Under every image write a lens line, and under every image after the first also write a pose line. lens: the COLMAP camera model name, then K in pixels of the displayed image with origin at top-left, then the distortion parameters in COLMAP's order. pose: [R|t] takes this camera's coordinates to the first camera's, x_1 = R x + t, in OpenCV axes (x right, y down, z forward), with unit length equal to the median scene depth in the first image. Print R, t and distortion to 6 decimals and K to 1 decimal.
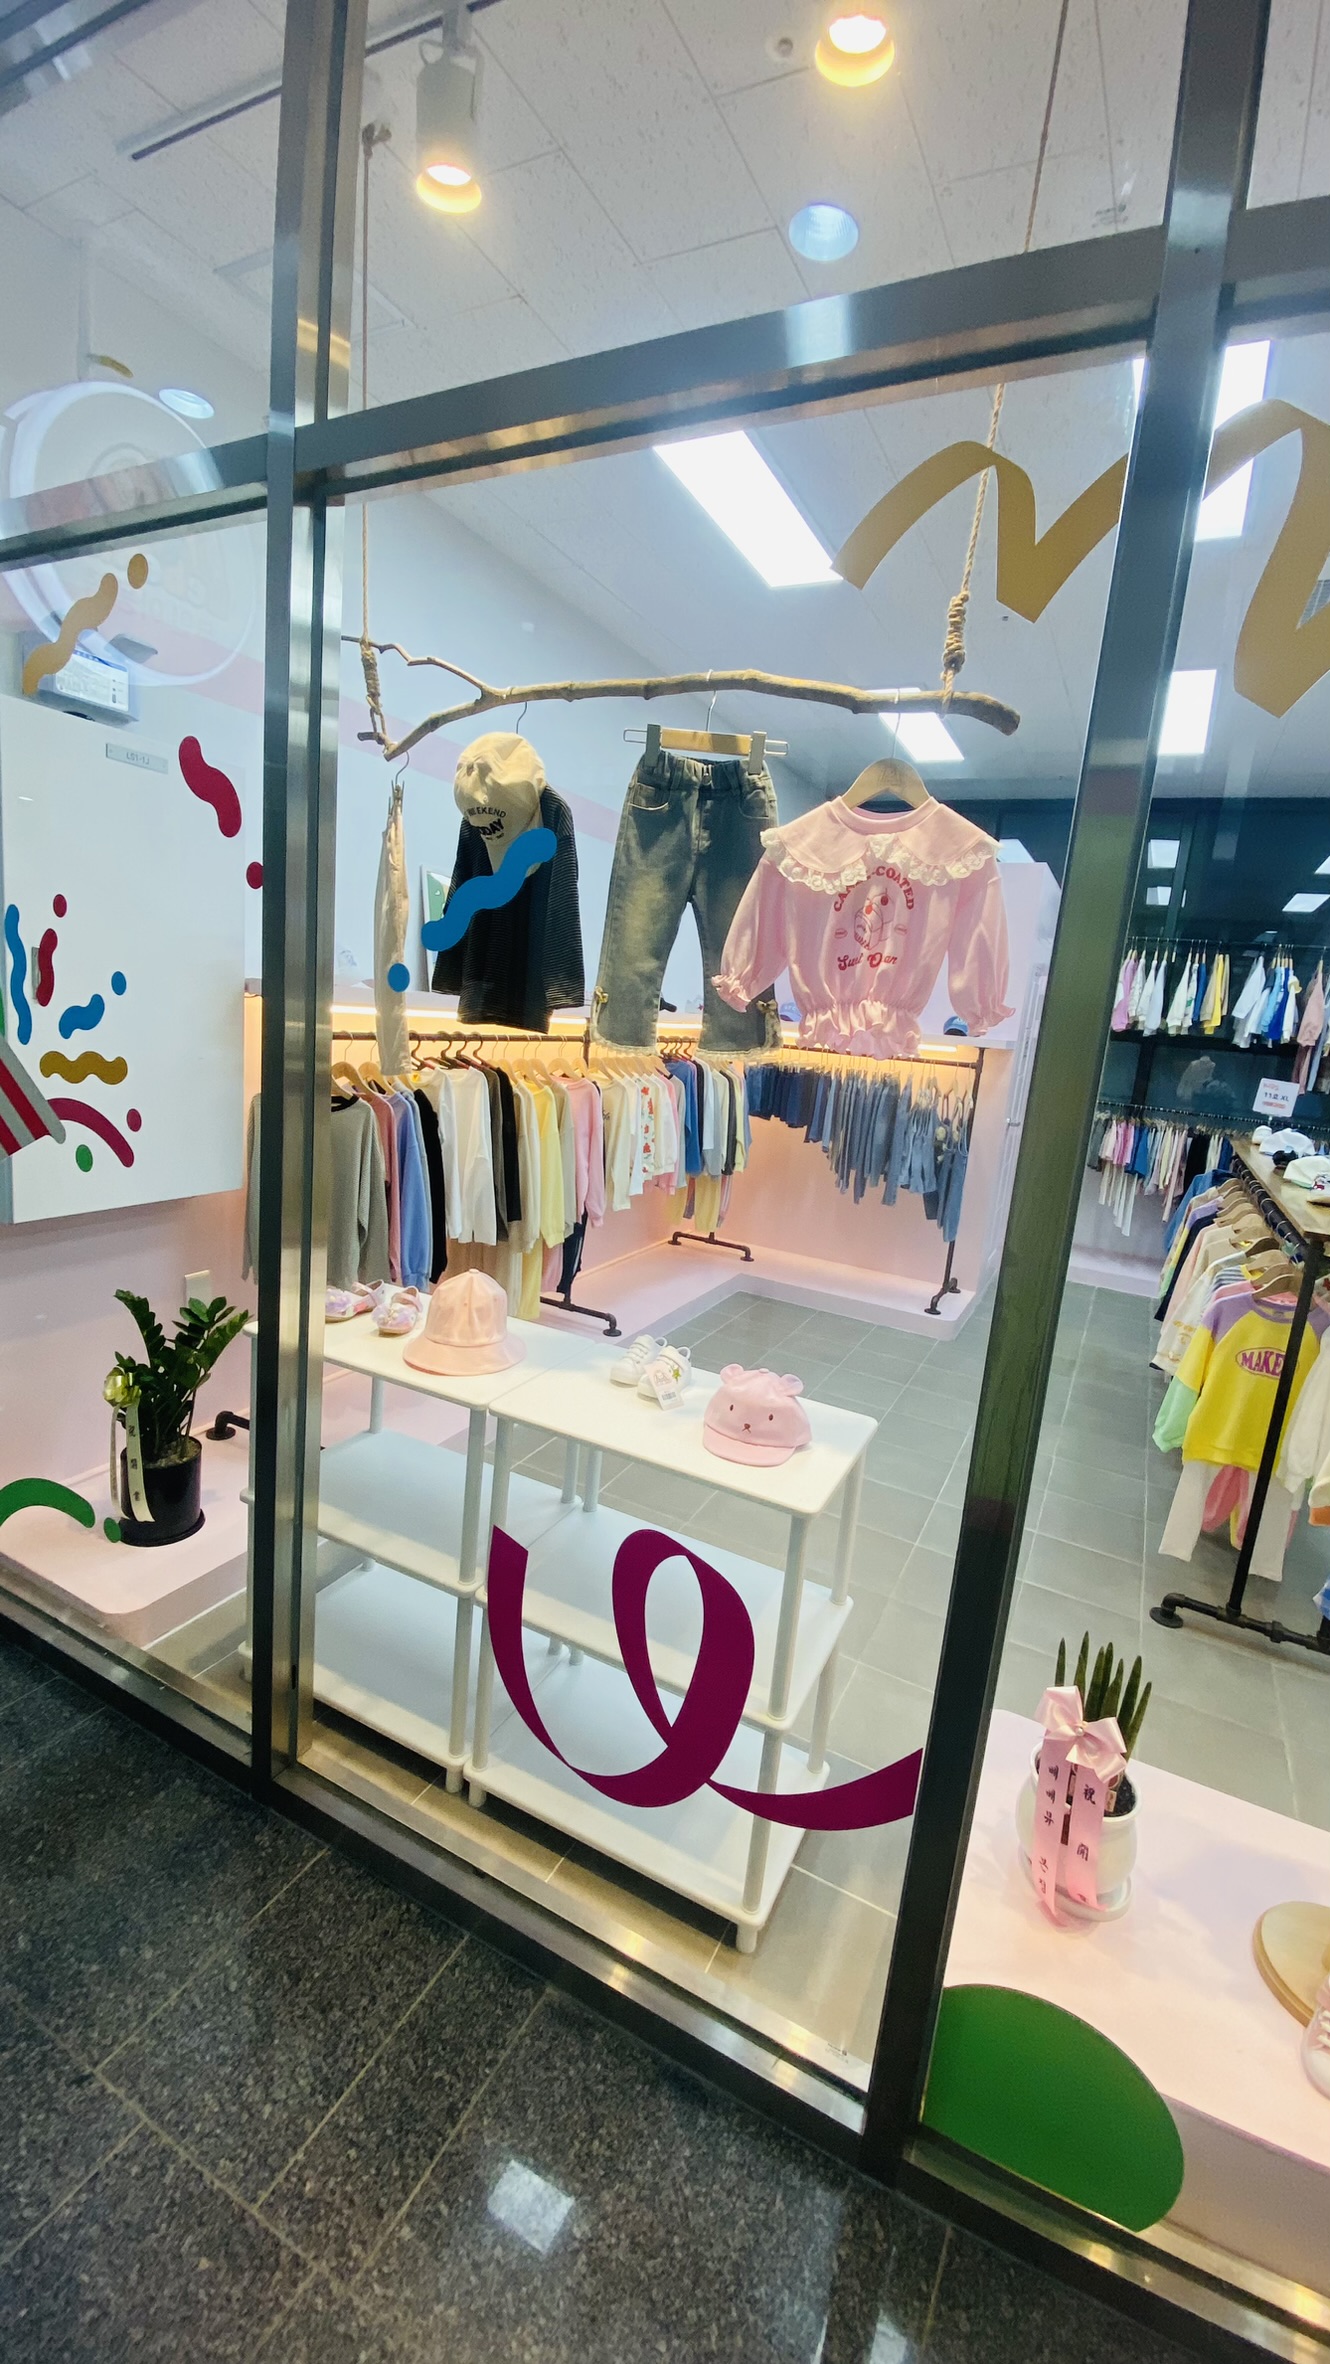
lens RADIAL K [[952.2, 0, 645.7], [0, 952.2, 1201.2], [0, 0, 1]] dist [-0.002037, -0.007721]
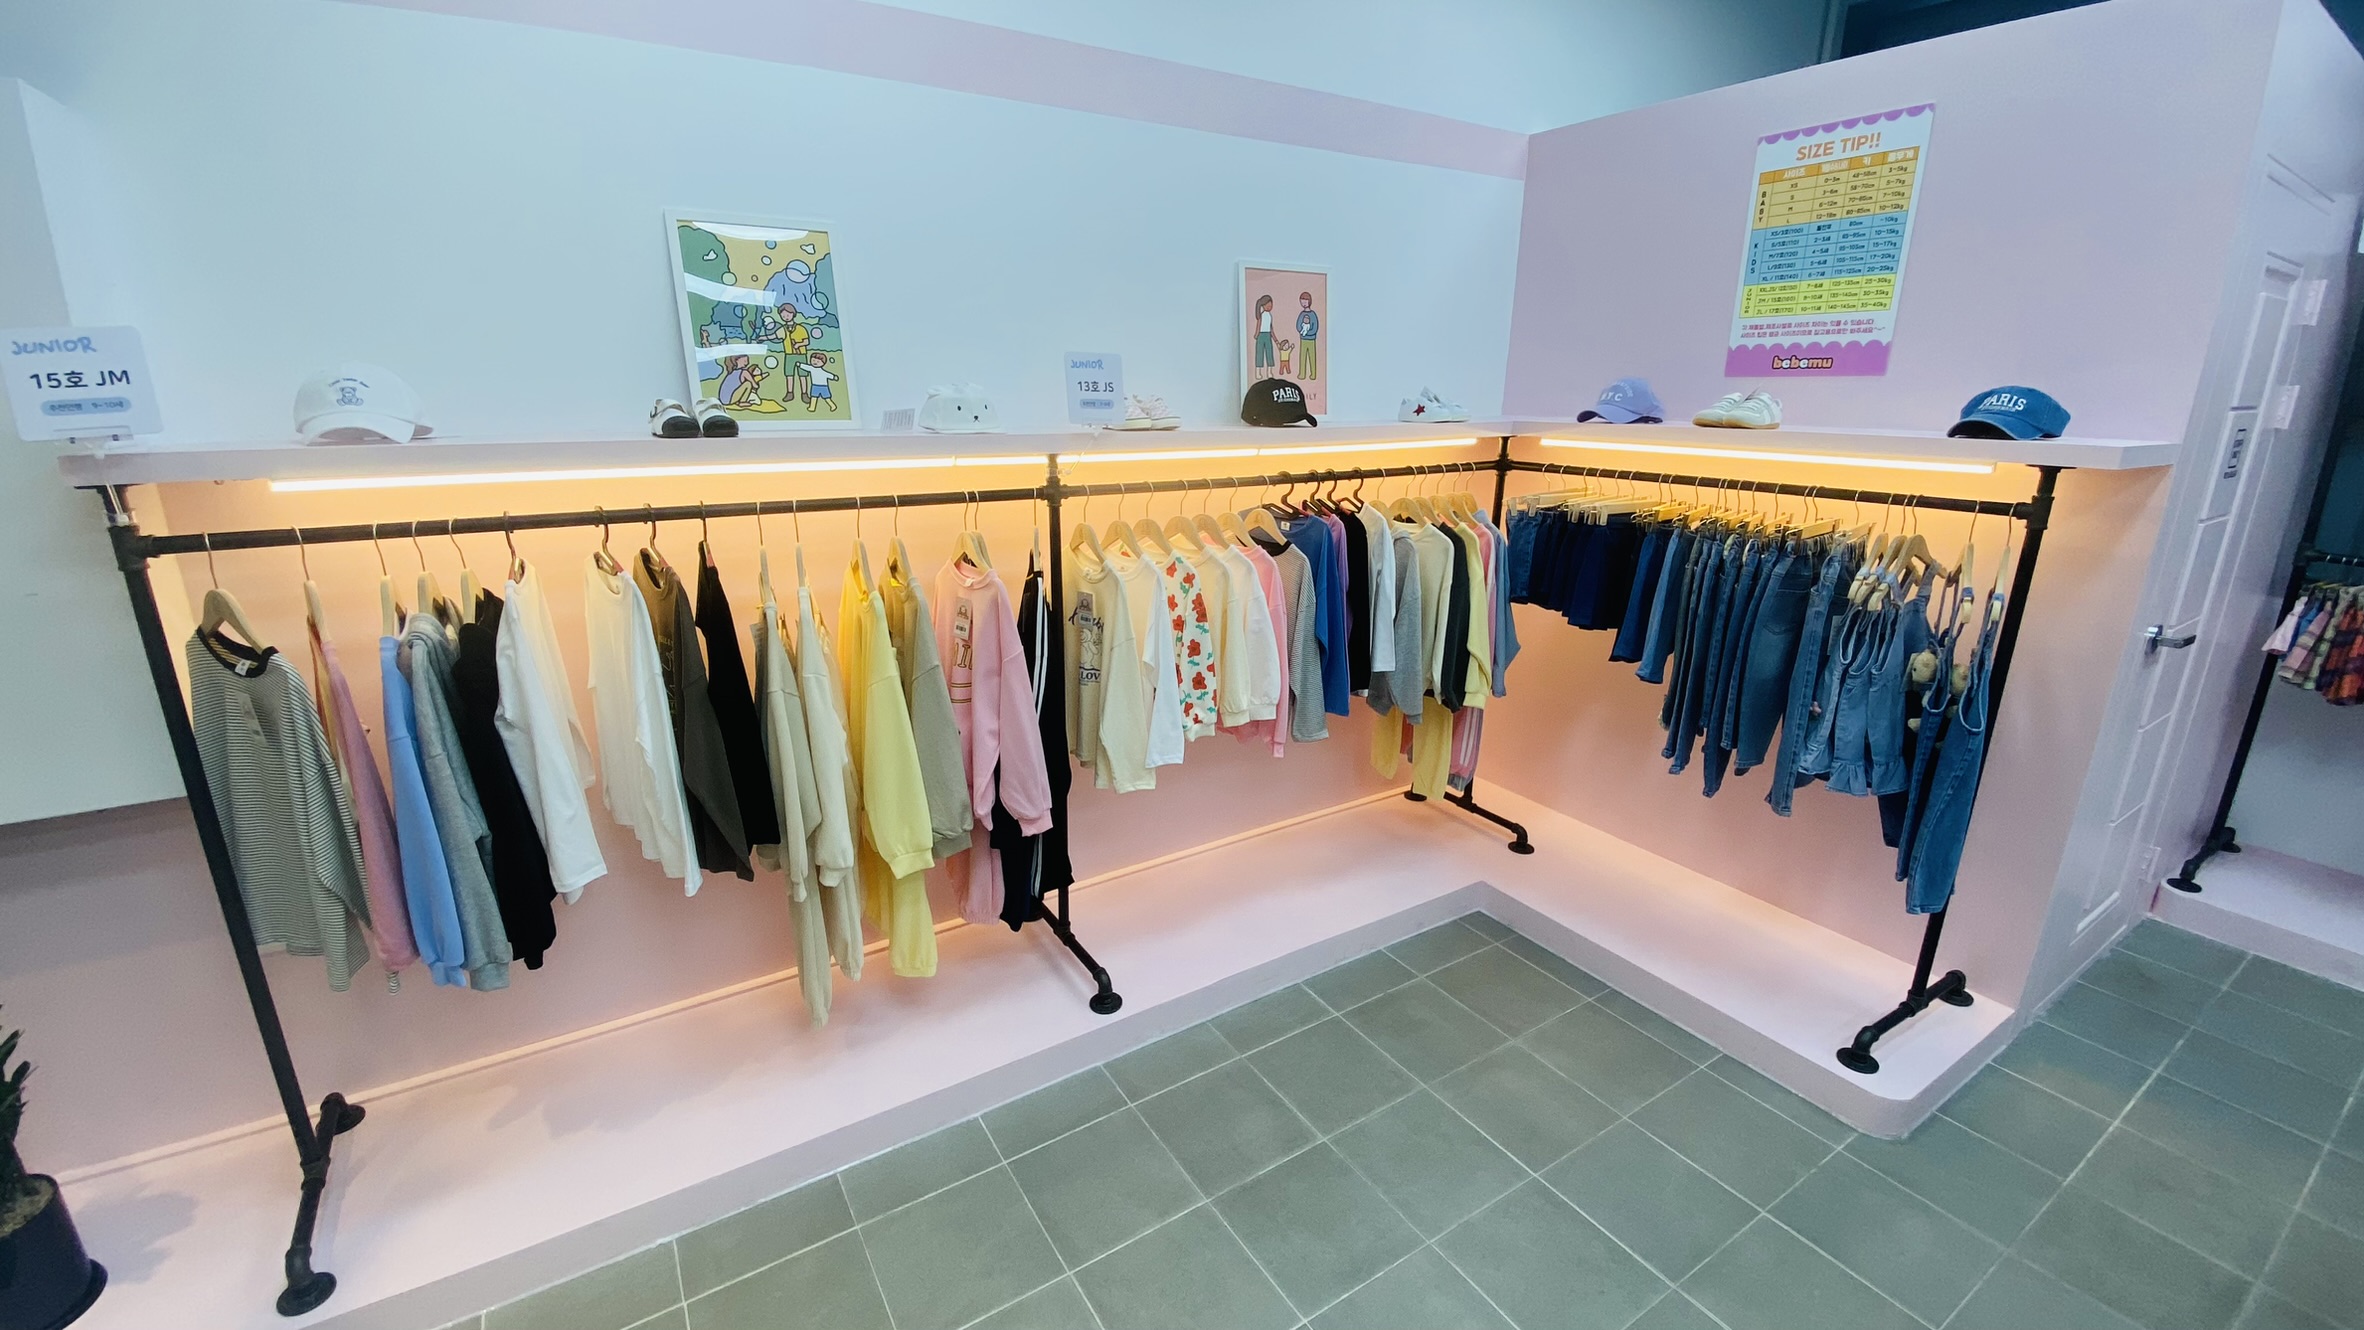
lens RADIAL K [[952.2, 0, 1177.6], [0, 952.2, 686.0], [0, 0, 1]] dist [-0.002037, -0.007721]
pose [[0.865380, 0.063340, -0.497097, 0.221857], [-0.036845, 0.997337, 0.062938, -0.073570], [0.499760, -0.036150, 0.865409, 0.430521]]
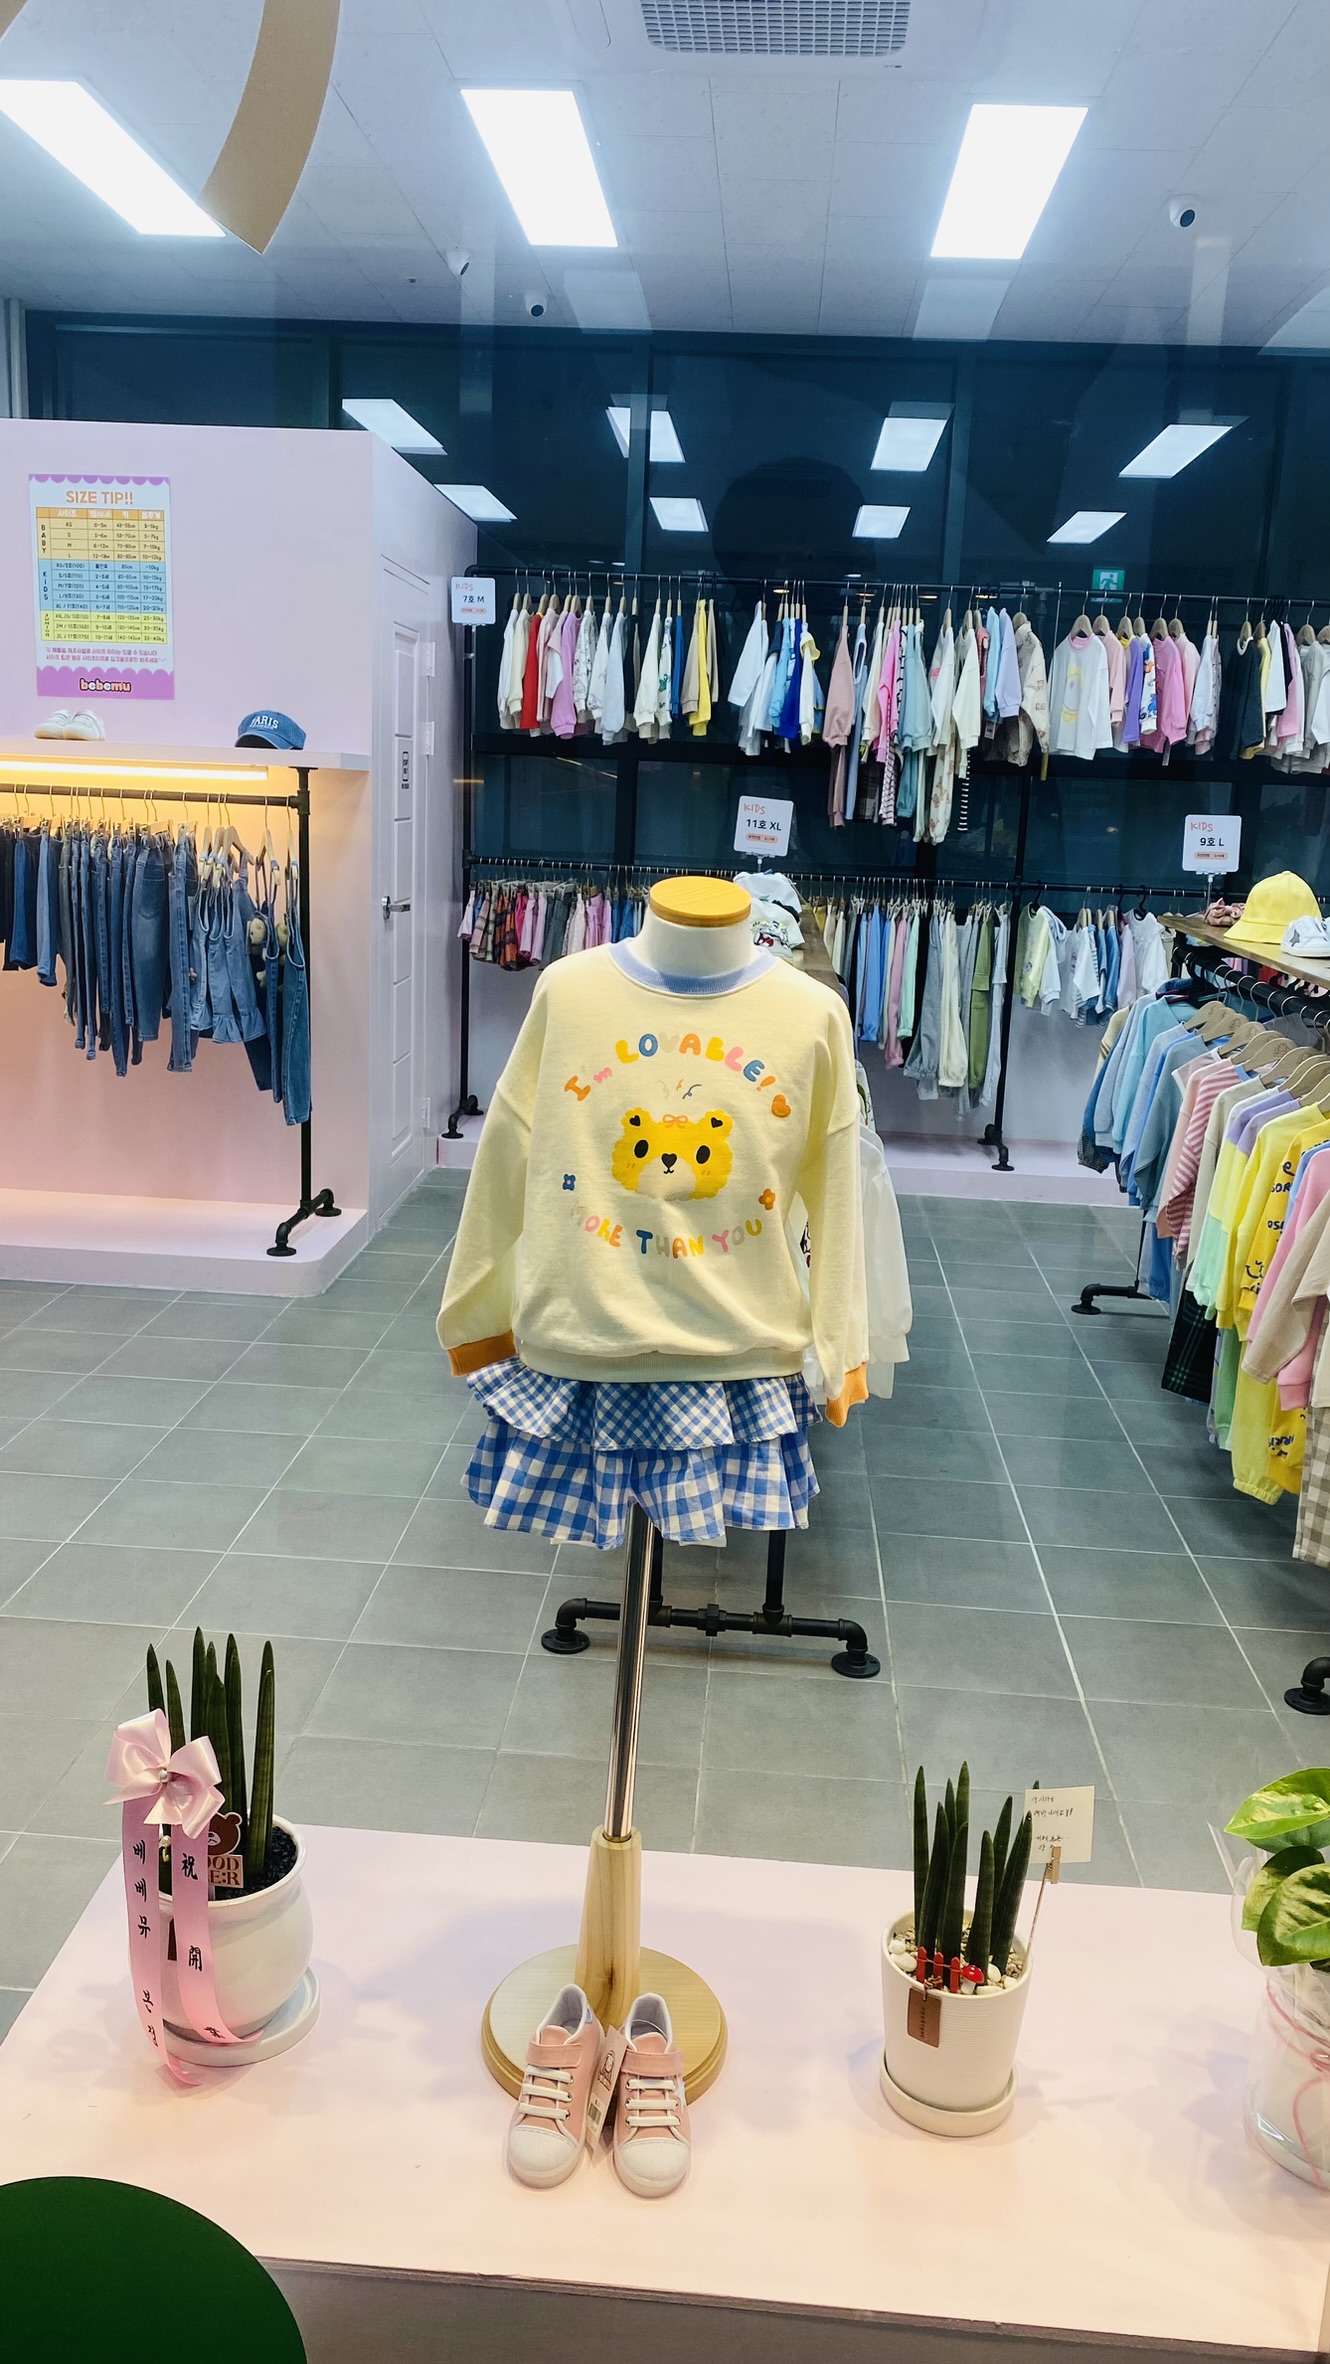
lens RADIAL K [[1804.8, 0, 641.3], [0, 1804.8, 1204.7], [0, 0, 1]] dist [0.026639, -0.031017]
pose [[0.915428, -0.141211, 0.376896, 0.093670], [0.123964, 0.989831, 0.069766, 0.038767], [-0.382915, -0.017144, 0.923625, -0.057360]]
